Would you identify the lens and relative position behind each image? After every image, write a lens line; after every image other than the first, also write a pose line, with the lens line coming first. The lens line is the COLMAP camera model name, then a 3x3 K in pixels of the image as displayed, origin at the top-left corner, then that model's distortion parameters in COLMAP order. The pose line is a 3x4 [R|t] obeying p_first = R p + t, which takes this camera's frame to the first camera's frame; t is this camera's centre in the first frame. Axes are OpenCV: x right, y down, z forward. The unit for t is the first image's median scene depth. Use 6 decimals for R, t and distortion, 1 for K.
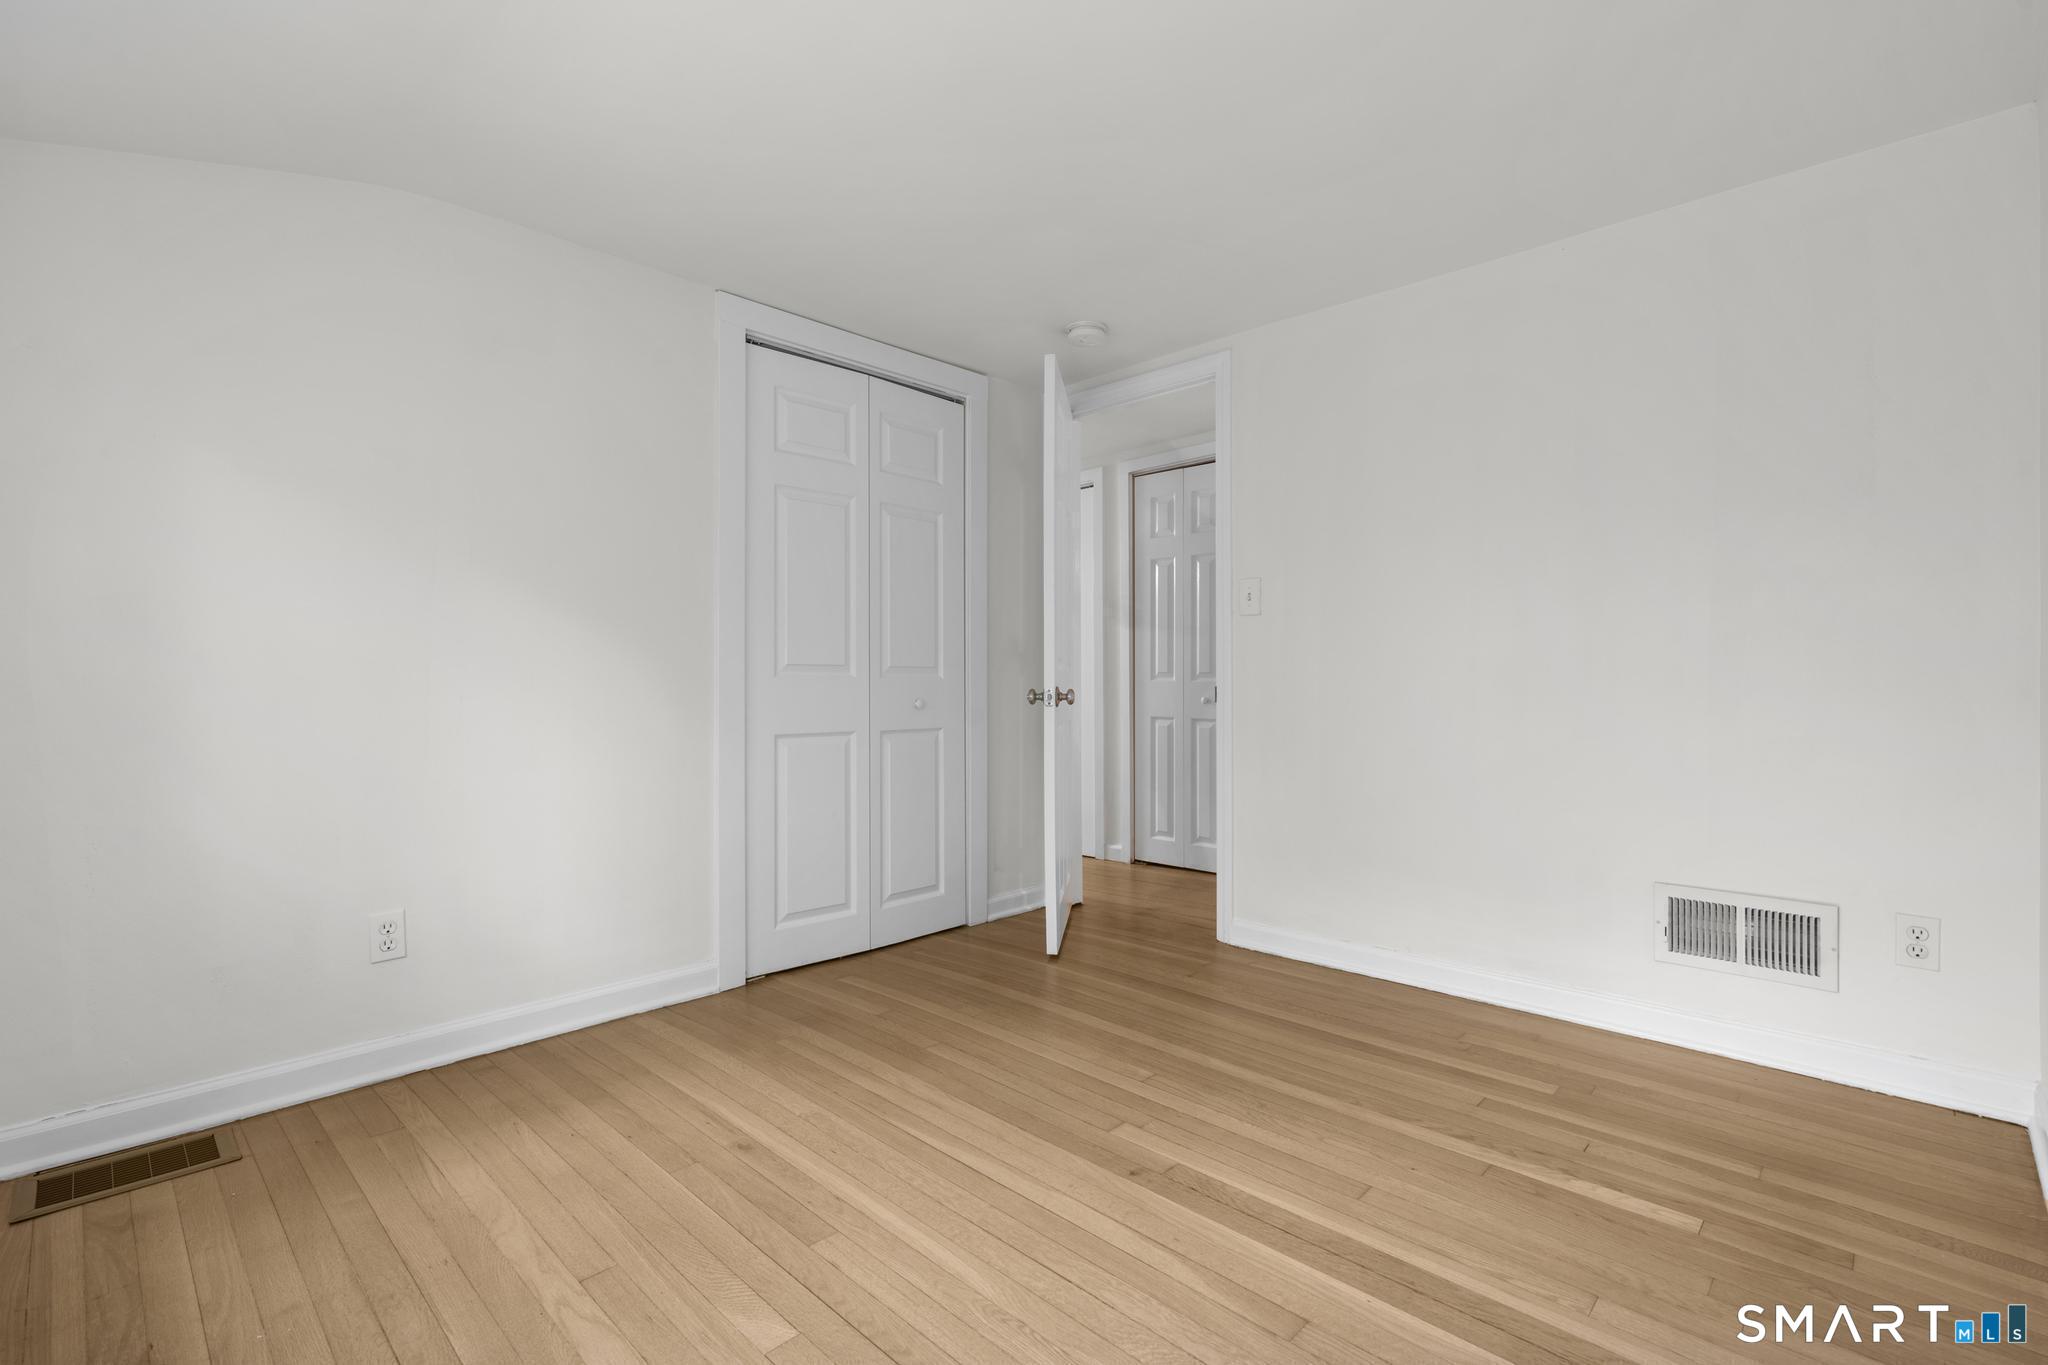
lens RADIAL K [[930.2, 0, 1025.4], [0, 930.2, 675.9], [0, 0, 1]] dist [-0.010531, -0.001097]
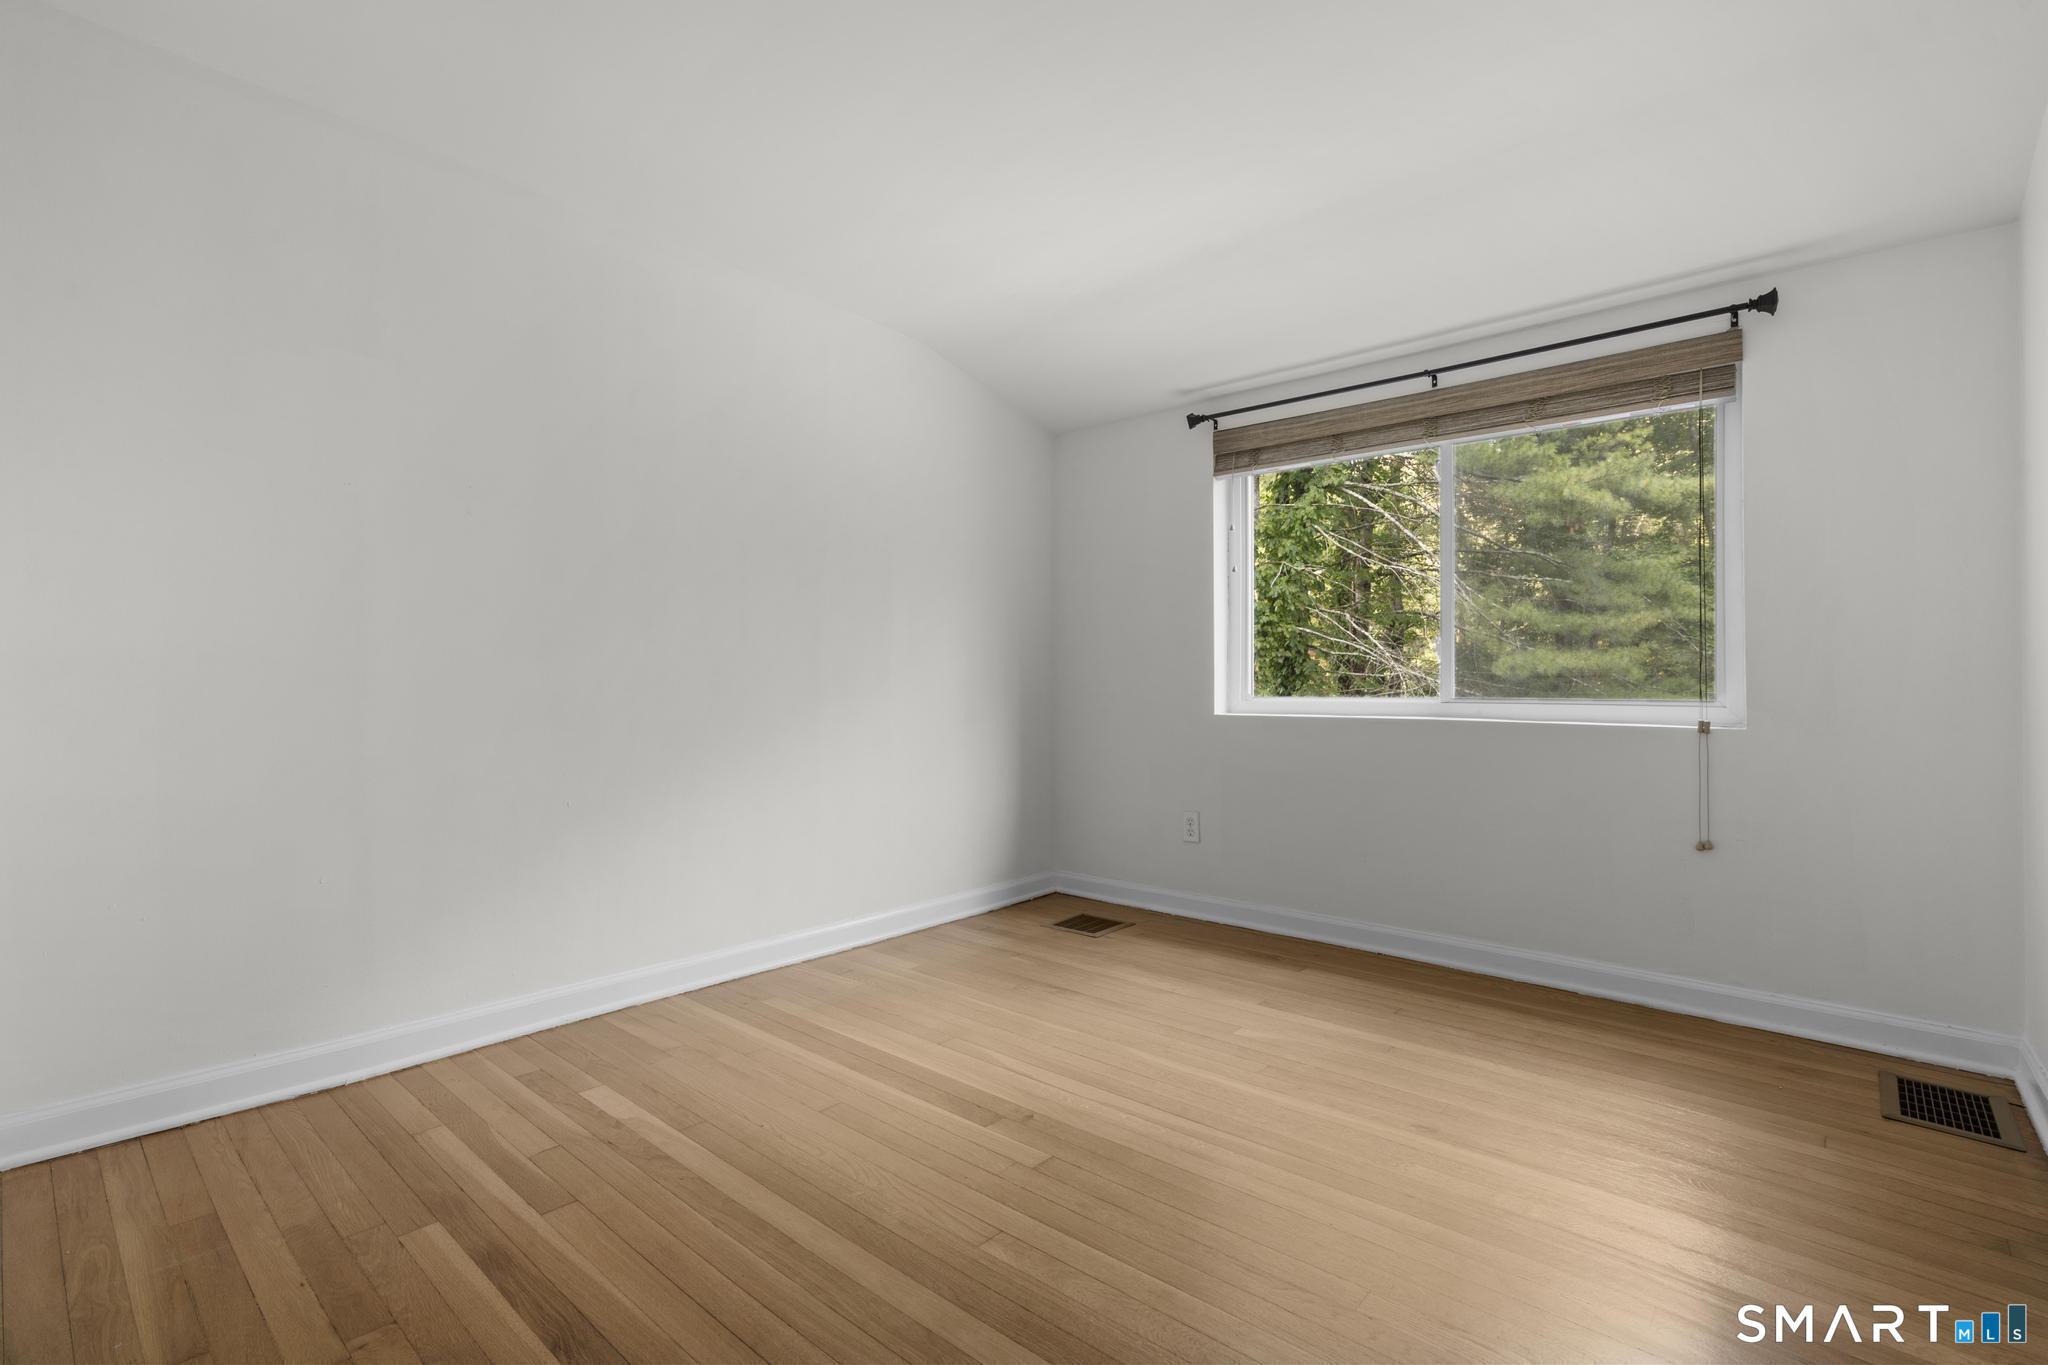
lens RADIAL K [[930.2, 0, 1022.3], [0, 930.2, 686.8], [0, 0, 1]] dist [-0.010531, -0.001097]
pose [[-0.998920, -0.000800, -0.046467, 0.171828], [-0.000488, 0.999977, -0.006730, 0.045637], [0.046471, -0.006700, -0.998897, 2.028533]]
